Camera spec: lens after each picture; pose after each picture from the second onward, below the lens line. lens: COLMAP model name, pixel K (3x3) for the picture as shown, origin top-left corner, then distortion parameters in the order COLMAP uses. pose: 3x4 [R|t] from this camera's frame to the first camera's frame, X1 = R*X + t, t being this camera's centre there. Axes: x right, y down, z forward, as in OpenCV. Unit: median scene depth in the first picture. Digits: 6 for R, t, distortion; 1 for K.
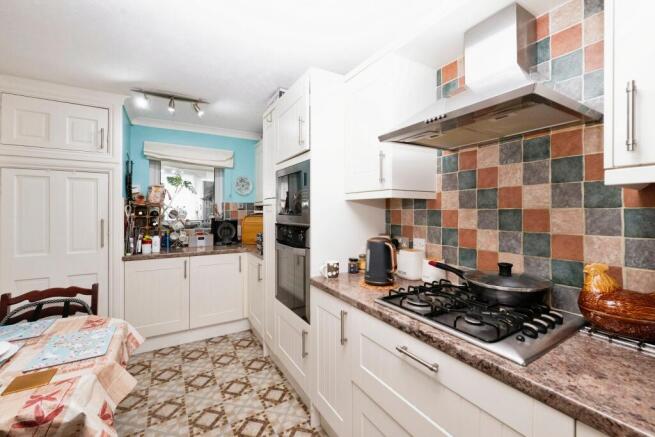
lens RADIAL K [[277.1, 0, 327.5], [0, 277.1, 218.5], [0, 0, 1]] dist [0.001388, -0.000055]
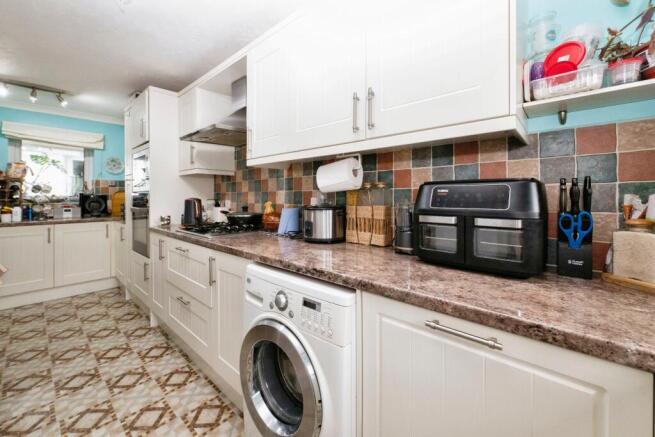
lens RADIAL K [[262.6, 0, 326.6], [0, 262.6, 202.2], [0, 0, 1]] dist [-0.000231, -0.005854]
pose [[0.950432, -0.009914, 0.310774, 0.224717], [0.010602, 0.999944, -0.000527, 0.050587], [-0.310752, 0.003796, 0.950484, -0.351495]]
